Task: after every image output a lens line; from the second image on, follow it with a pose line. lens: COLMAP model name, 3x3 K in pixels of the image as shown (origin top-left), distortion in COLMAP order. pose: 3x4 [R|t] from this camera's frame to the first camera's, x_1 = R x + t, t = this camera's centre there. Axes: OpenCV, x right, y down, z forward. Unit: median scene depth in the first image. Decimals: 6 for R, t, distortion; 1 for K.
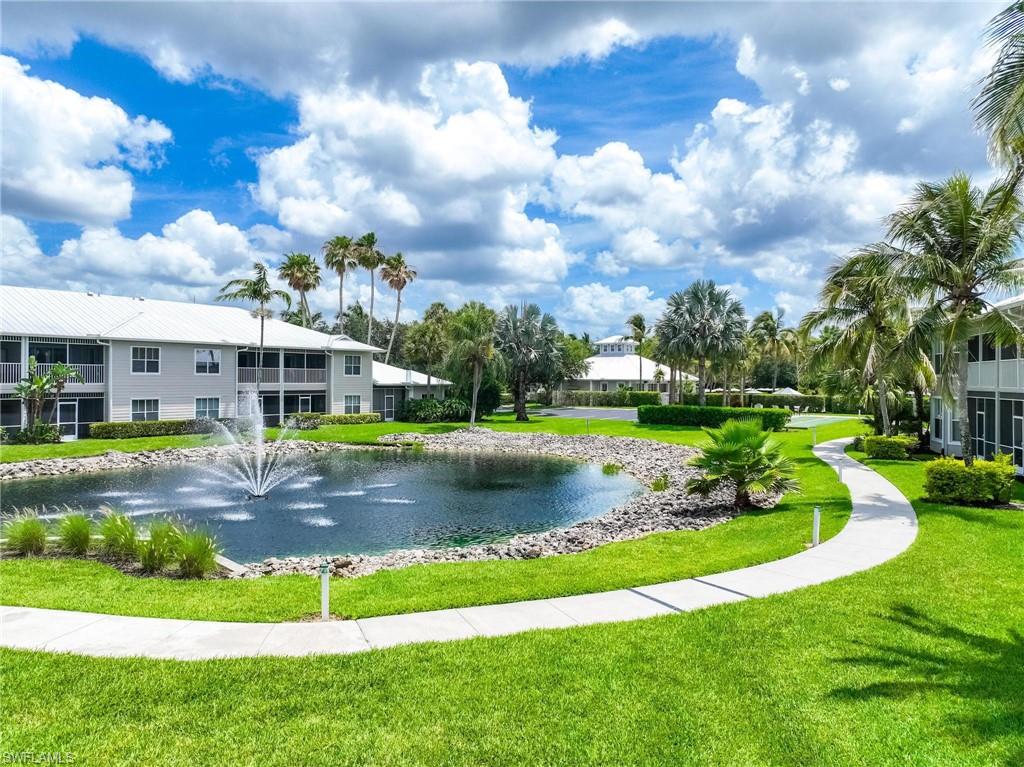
lens RADIAL K [[730.4, 0, 512.0], [0, 730.4, 383.5], [0, 0, 1]] dist [-0.001462, 0.005935]
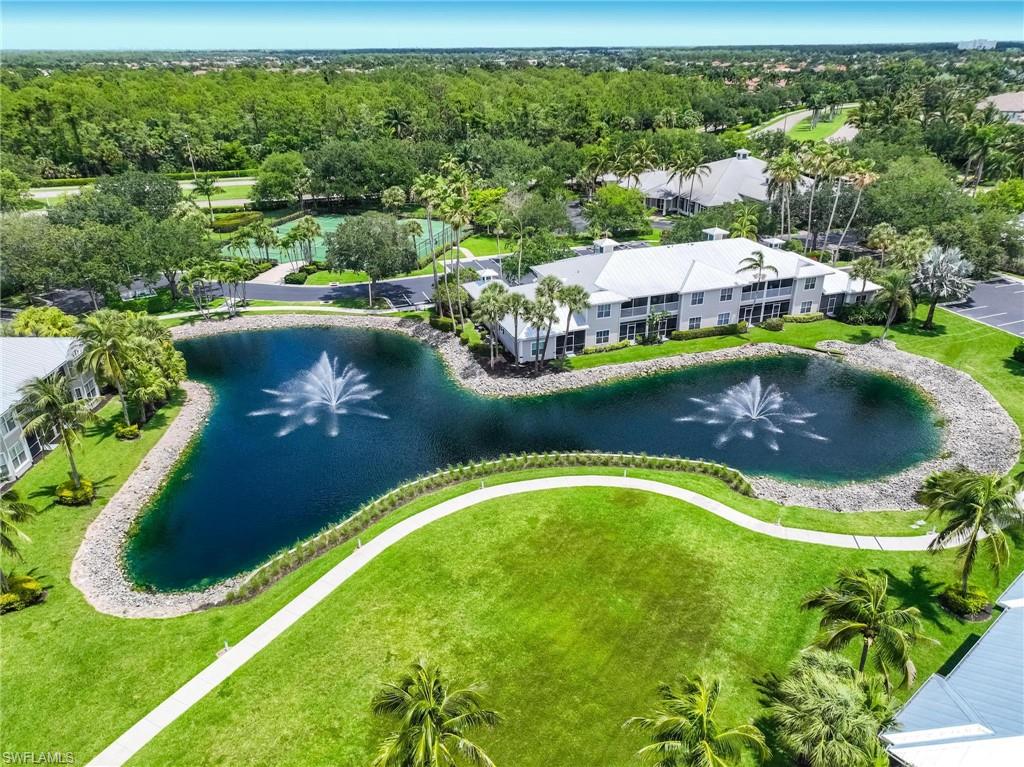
lens RADIAL K [[723.3, 0, 512.0], [0, 723.3, 383.5], [0, 0, 1]] dist [0.002638, 0.004237]
pose [[0.827626, 0.226560, -0.513524, 0.112032], [0.003969, 0.912530, 0.408991, -0.516427], [0.561267, -0.340530, 0.754334, -0.683558]]
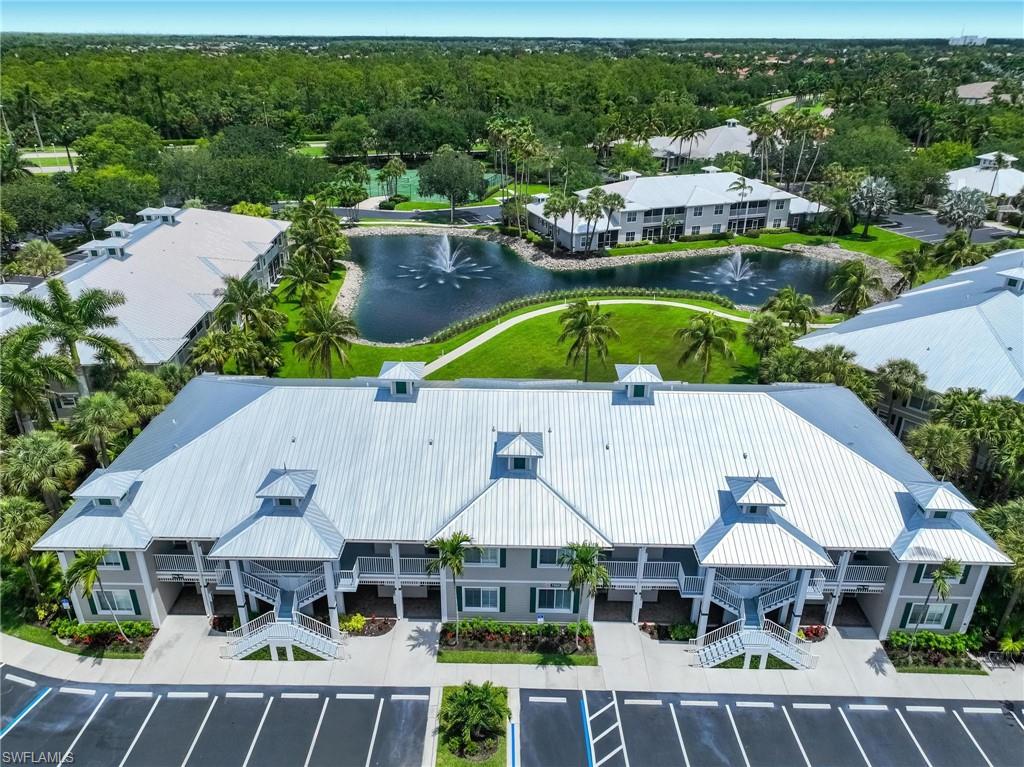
lens RADIAL K [[730.4, 0, 512.0], [0, 730.4, 383.5], [0, 0, 1]] dist [-0.001462, 0.005935]
pose [[0.834388, 0.235871, -0.498158, 0.351704], [-0.008354, 0.909115, 0.416462, -0.478988], [0.551114, -0.343329, 0.760525, -1.382070]]
